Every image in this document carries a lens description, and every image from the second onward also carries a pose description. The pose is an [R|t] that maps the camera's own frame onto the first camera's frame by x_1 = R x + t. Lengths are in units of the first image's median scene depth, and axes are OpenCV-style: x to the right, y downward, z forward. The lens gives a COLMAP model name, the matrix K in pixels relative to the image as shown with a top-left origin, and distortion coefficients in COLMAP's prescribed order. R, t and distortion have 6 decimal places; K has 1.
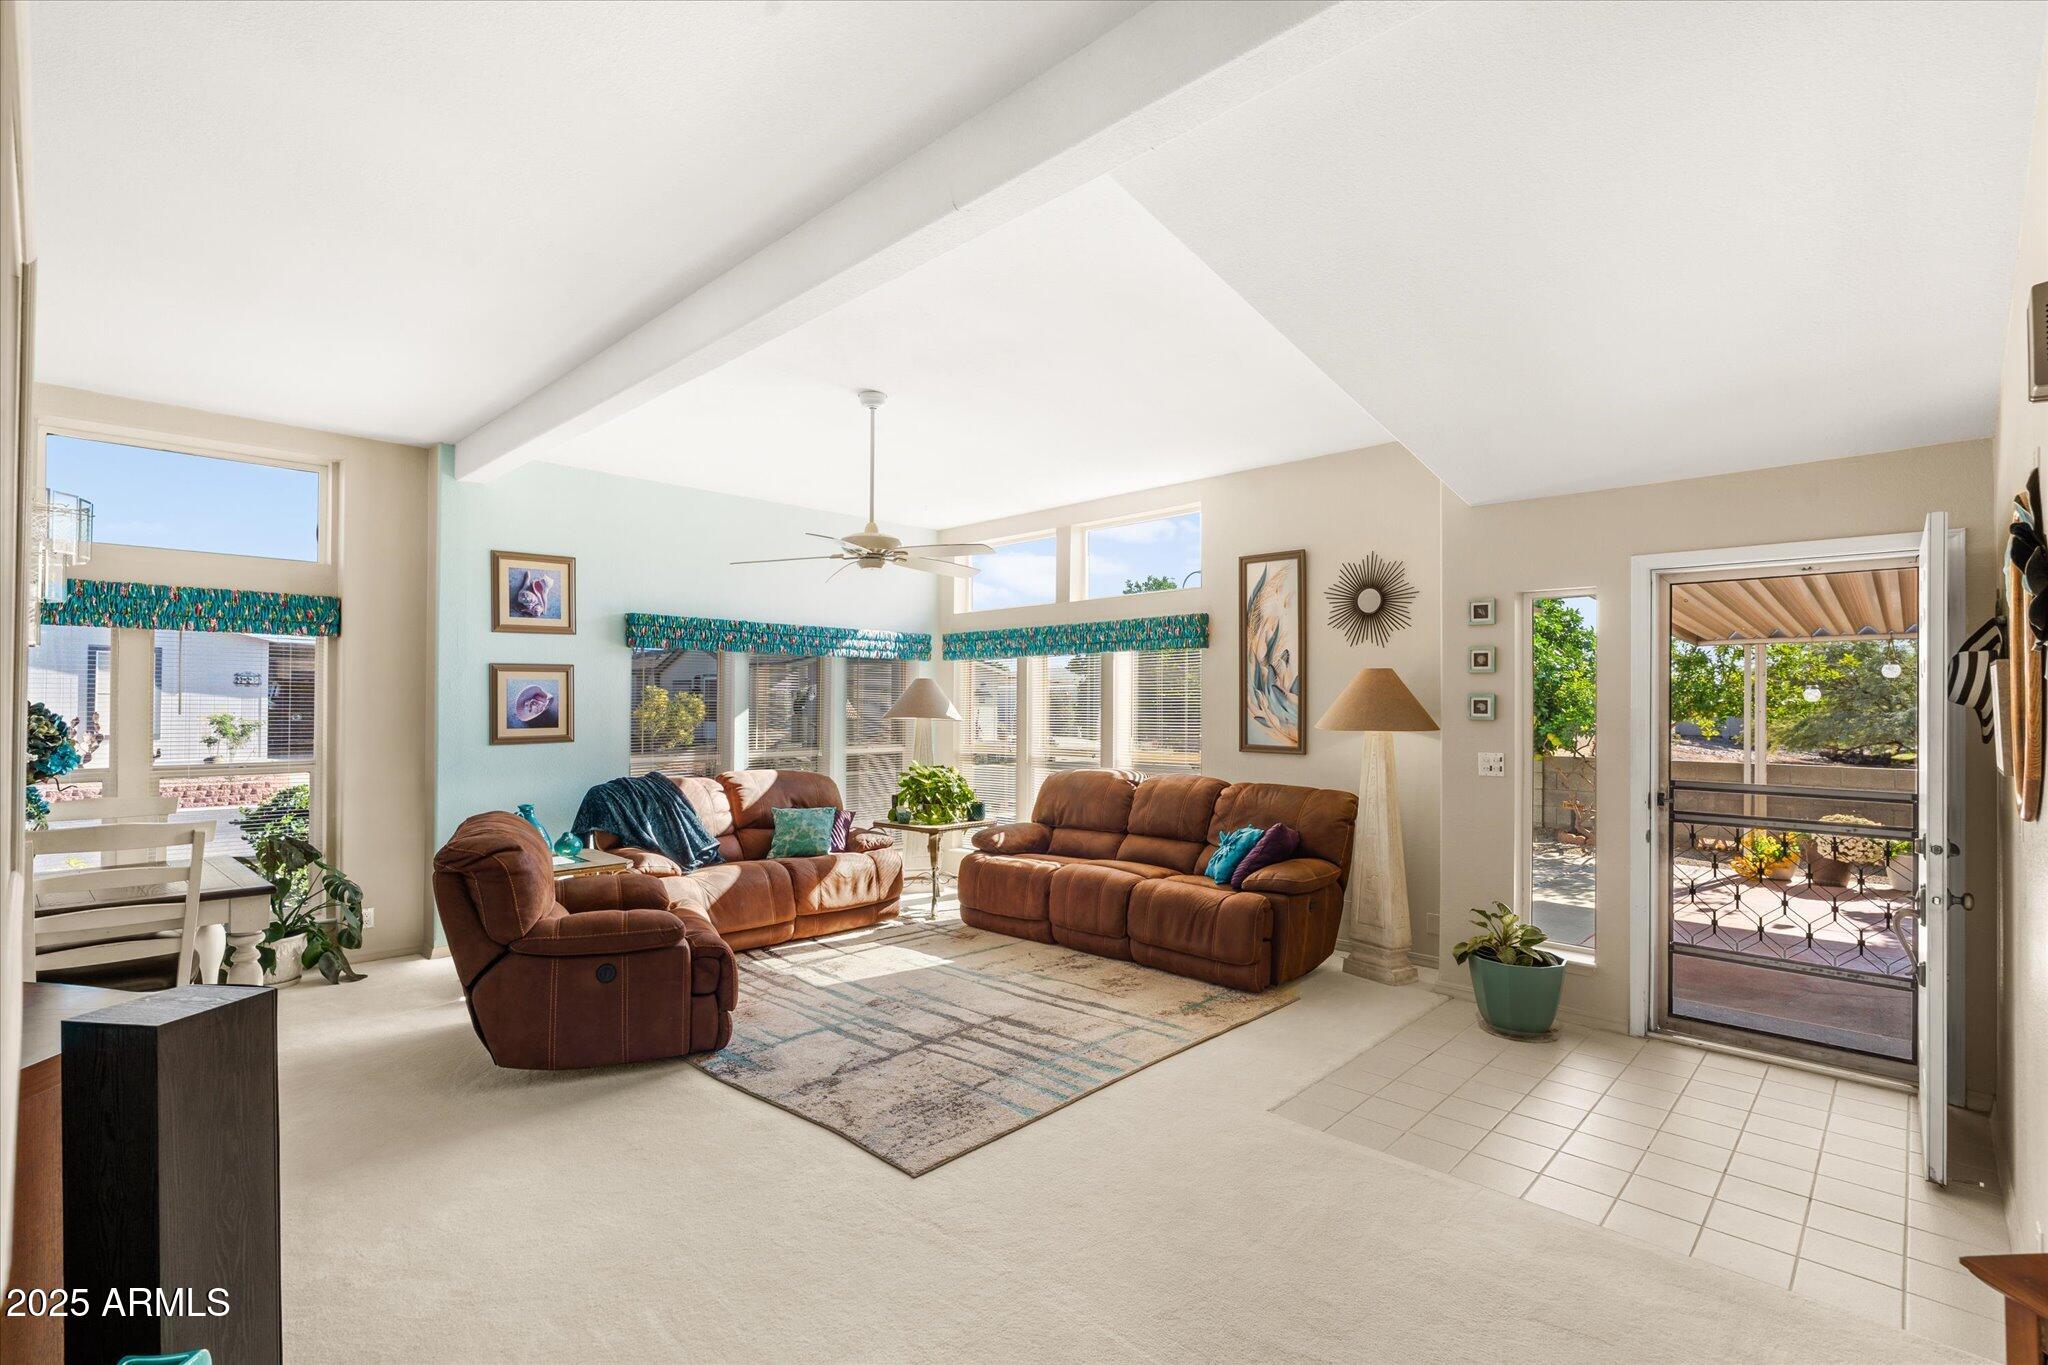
lens RADIAL K [[921.0, 0, 1049.6], [0, 921.0, 734.5], [0, 0, 1]] dist [-0.011370, 0.001265]
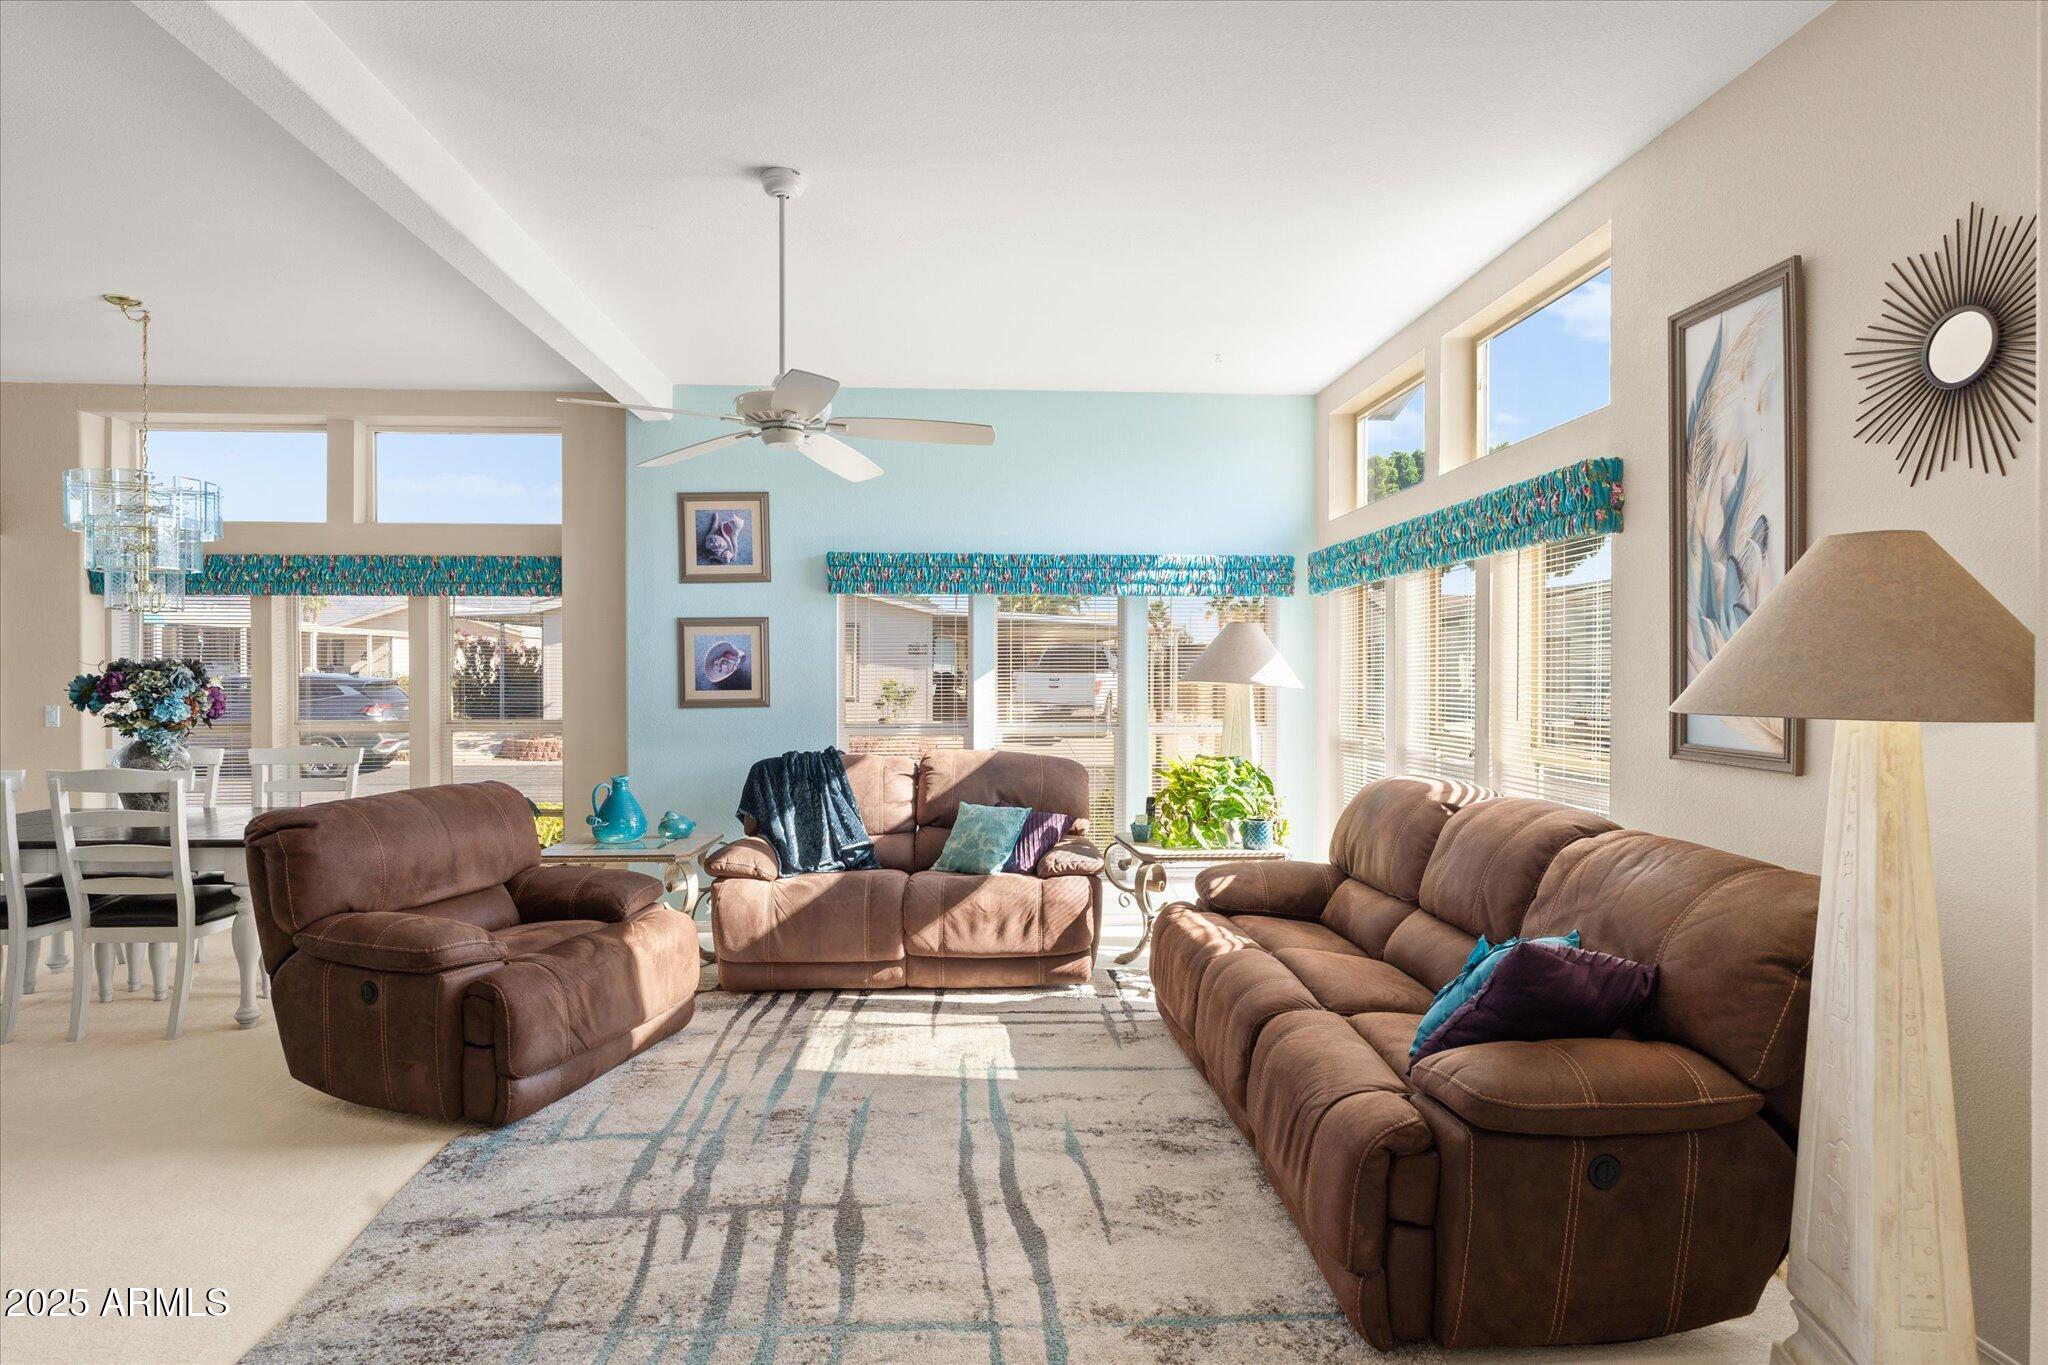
lens RADIAL K [[1071.8, 0, 1038.2], [0, 1071.8, 710.5], [0, 0, 1]] dist [-0.010488, 0.003032]
pose [[0.734960, 0.021451, -0.677772, 0.361625], [-0.020653, 0.999744, 0.009246, -0.003336], [0.677796, 0.007202, 0.735214, 0.456920]]
